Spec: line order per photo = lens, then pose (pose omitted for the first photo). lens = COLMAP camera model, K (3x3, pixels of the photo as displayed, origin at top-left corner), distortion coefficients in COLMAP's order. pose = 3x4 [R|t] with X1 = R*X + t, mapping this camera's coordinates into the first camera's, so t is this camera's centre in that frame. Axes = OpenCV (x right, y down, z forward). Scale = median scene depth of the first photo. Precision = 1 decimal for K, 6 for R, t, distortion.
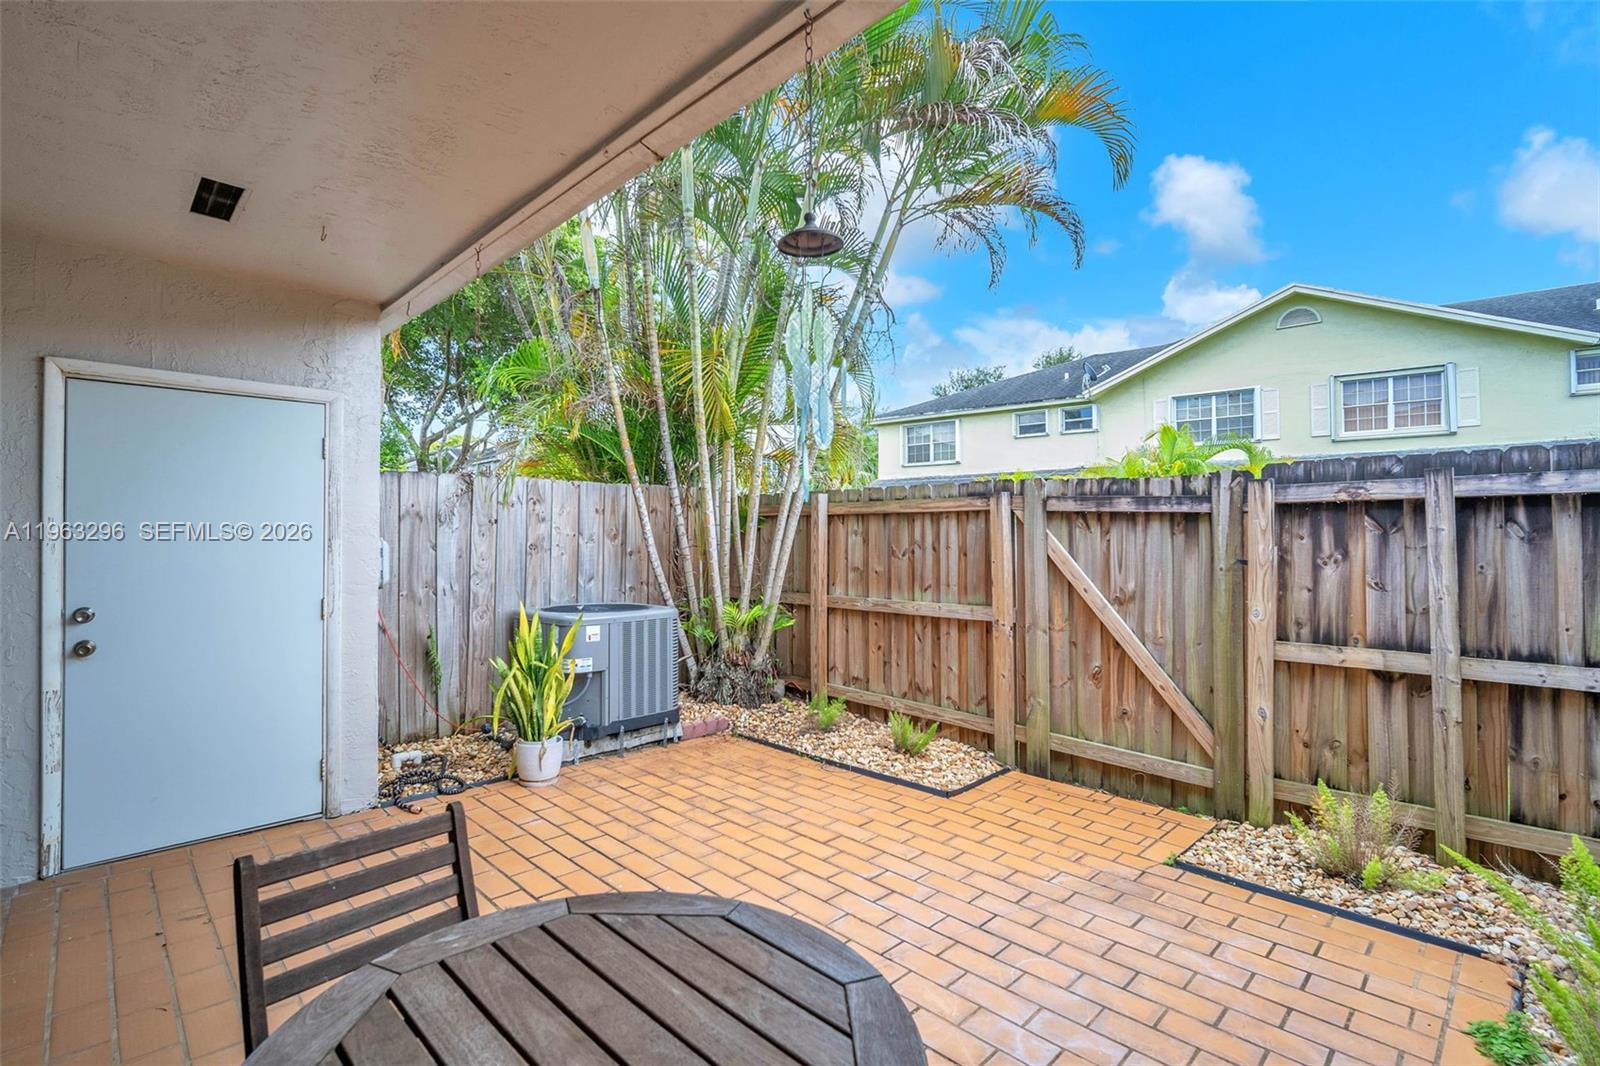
lens RADIAL K [[736.4, 0, 799.8], [0, 736.4, 526.5], [0, 0, 1]] dist [-0.002474, -0.000001]
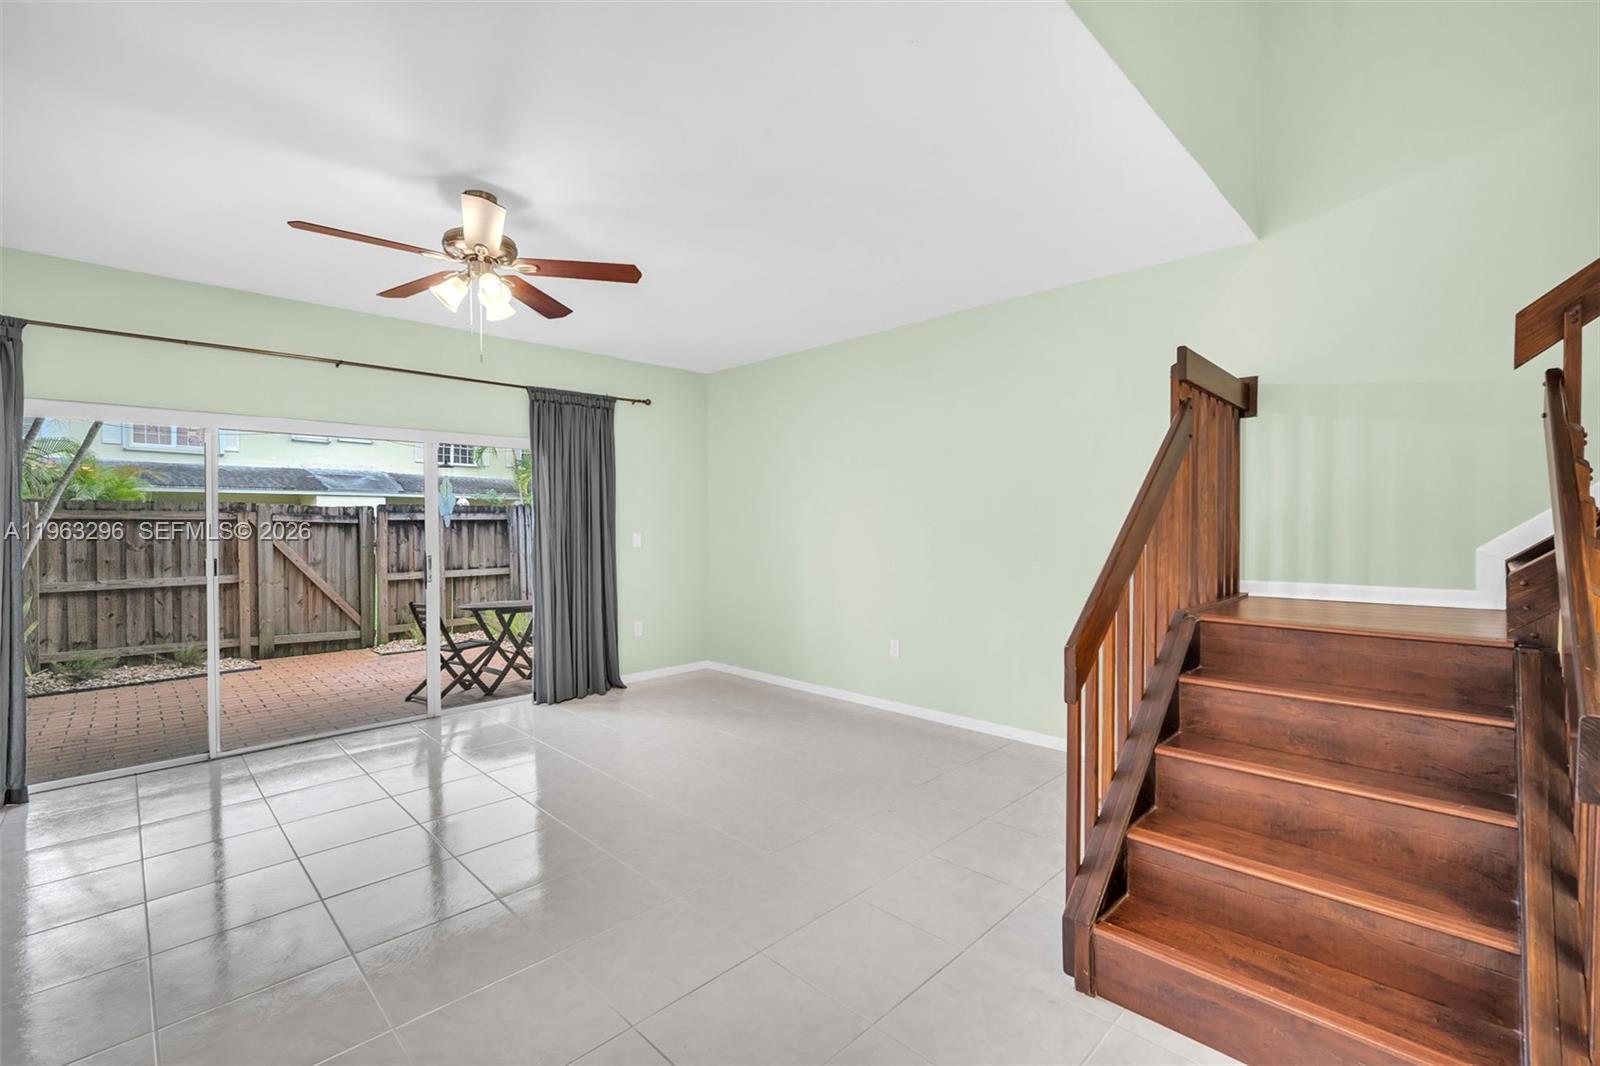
lens RADIAL K [[698.8, 0, 807.2], [0, 698.8, 529.2], [0, 0, 1]] dist [-0.021750, 0.008733]
pose [[0.000248, -0.009184, 0.999958, -1.480037], [-0.009933, 0.999908, 0.009186, -0.030720], [-0.999951, -0.009935, 0.000157, -0.402241]]
